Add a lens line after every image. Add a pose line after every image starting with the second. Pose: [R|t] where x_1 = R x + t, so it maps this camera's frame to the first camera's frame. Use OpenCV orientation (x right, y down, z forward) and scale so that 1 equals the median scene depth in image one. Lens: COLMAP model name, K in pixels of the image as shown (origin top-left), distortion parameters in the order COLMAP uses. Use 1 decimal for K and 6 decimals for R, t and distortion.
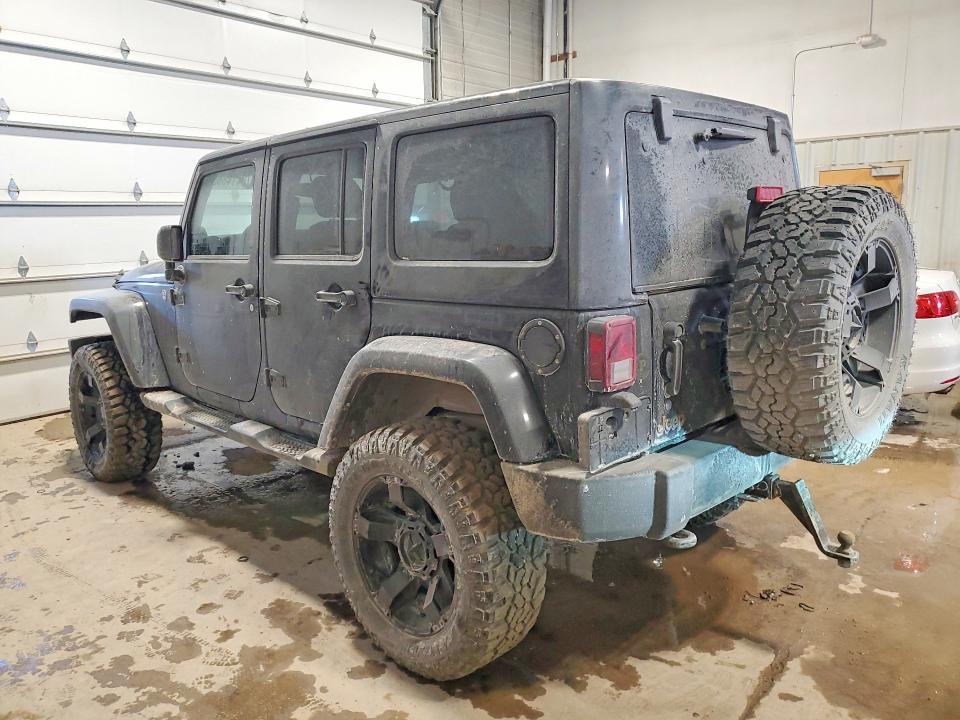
lens RADIAL K [[738.6, 0, 475.5], [0, 738.6, 342.2], [0, 0, 1]] dist [0.012647, 0.007722]
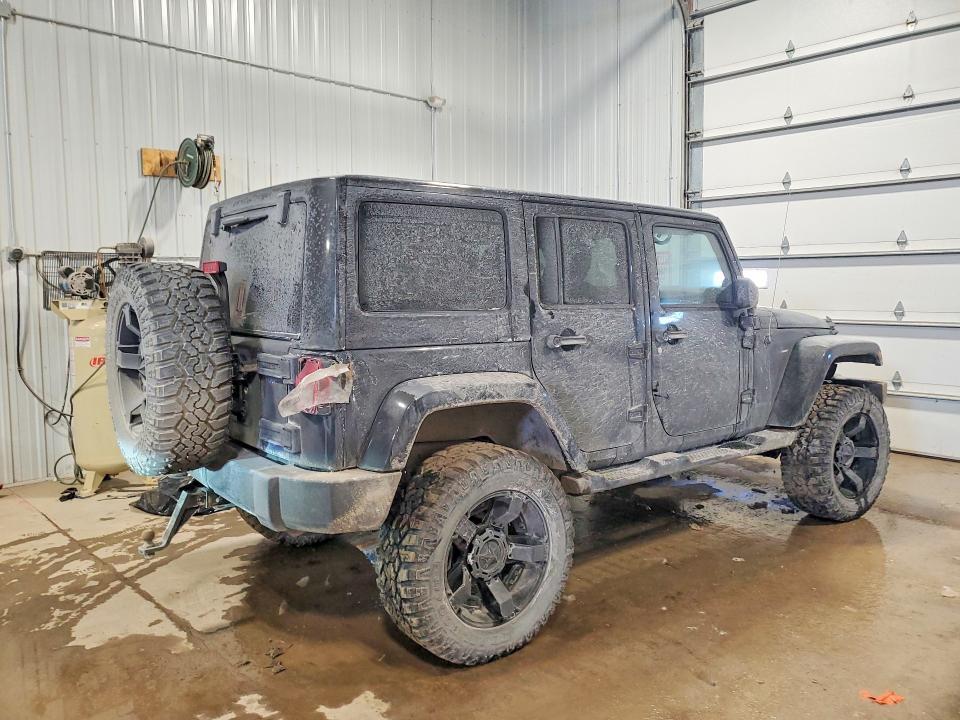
lens RADIAL K [[752.7, 0, 476.6], [0, 752.7, 338.6], [0, 0, 1]] dist [-0.011358, 0.039997]
pose [[-0.138208, 0.095899, -0.985749, 1.574637], [-0.146713, 0.982338, 0.116137, -0.286137], [0.979476, 0.160673, -0.121698, 1.564137]]
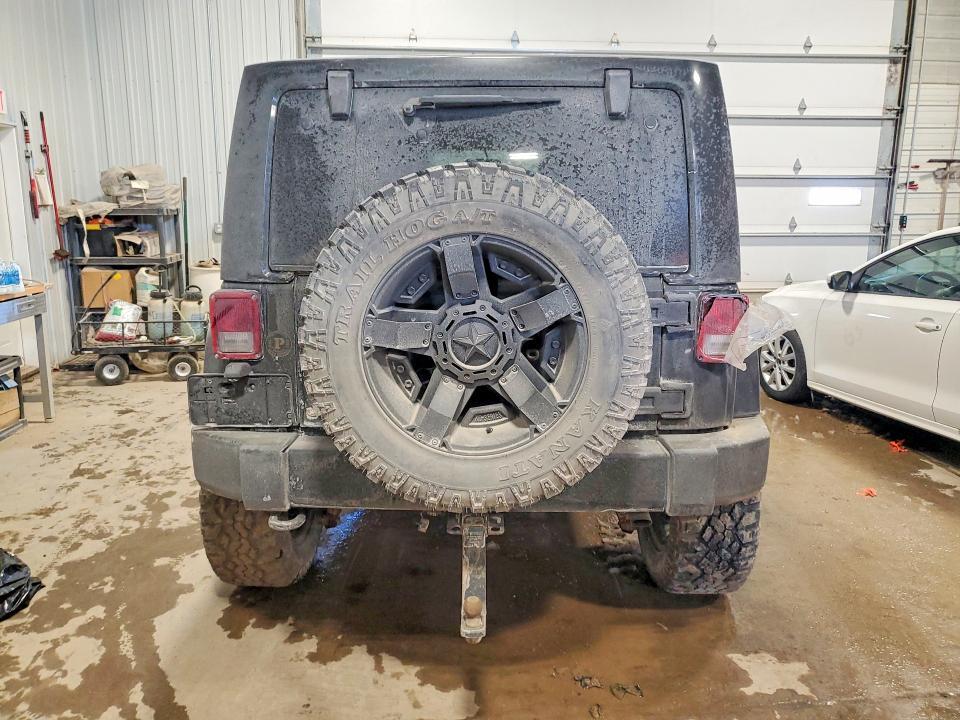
lens RADIAL K [[752.7, 0, 476.6], [0, 752.7, 338.6], [0, 0, 1]] dist [-0.011358, 0.039997]
pose [[0.687378, 0.158357, -0.708826, 0.972918], [-0.134219, 0.986828, 0.090306, -0.088814], [0.713790, 0.033064, 0.699578, 0.402184]]
